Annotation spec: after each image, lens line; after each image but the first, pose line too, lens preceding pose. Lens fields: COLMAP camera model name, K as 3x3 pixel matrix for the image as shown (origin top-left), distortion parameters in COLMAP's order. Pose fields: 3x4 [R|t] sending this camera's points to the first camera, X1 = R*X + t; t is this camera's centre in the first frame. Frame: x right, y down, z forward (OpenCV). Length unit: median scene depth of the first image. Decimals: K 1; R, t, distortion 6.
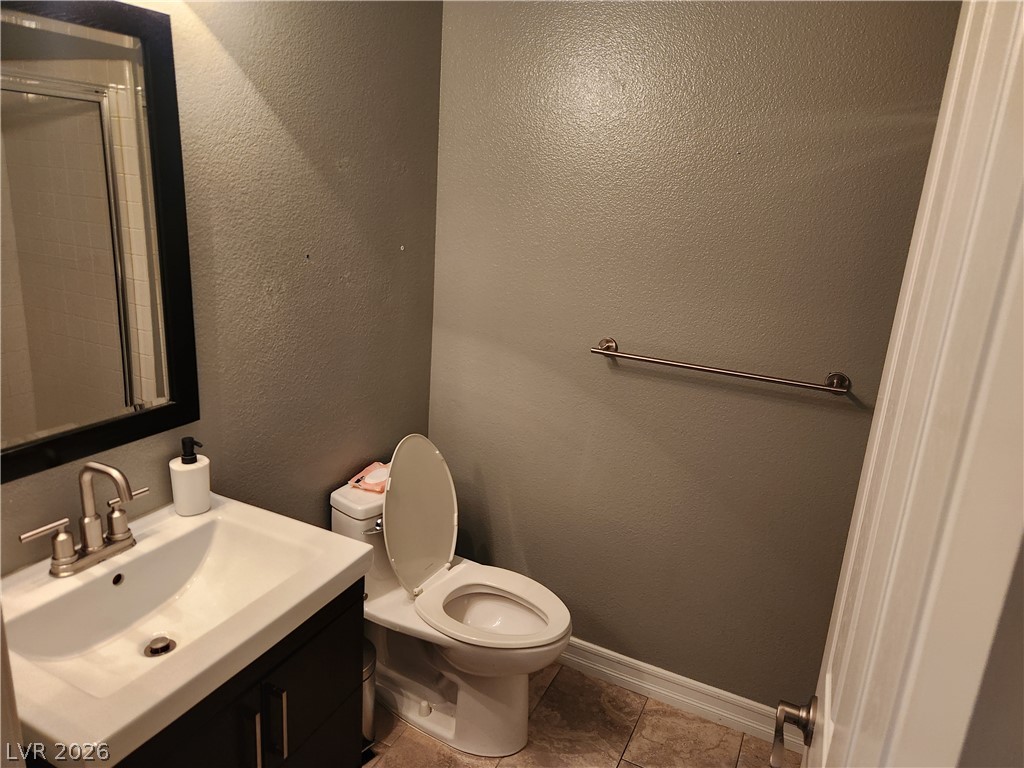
lens RADIAL K [[690.8, 0, 511.0], [0, 690.8, 380.8], [0, 0, 1]] dist [0.026865, -0.002033]
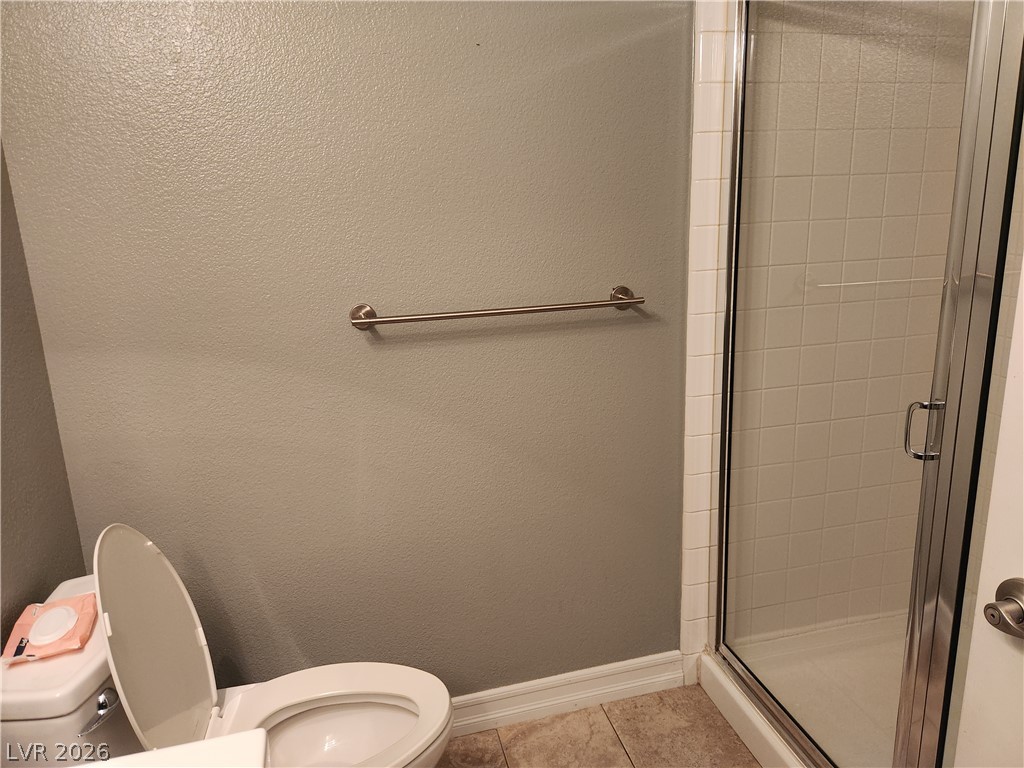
lens RADIAL K [[690.8, 0, 514.8], [0, 690.8, 383.6], [0, 0, 1]] dist [0.026865, -0.002033]
pose [[0.747216, -0.246908, 0.617013, -0.204722], [0.260527, 0.962938, 0.069833, 0.010301], [-0.611387, 0.108568, 0.783848, 0.312638]]
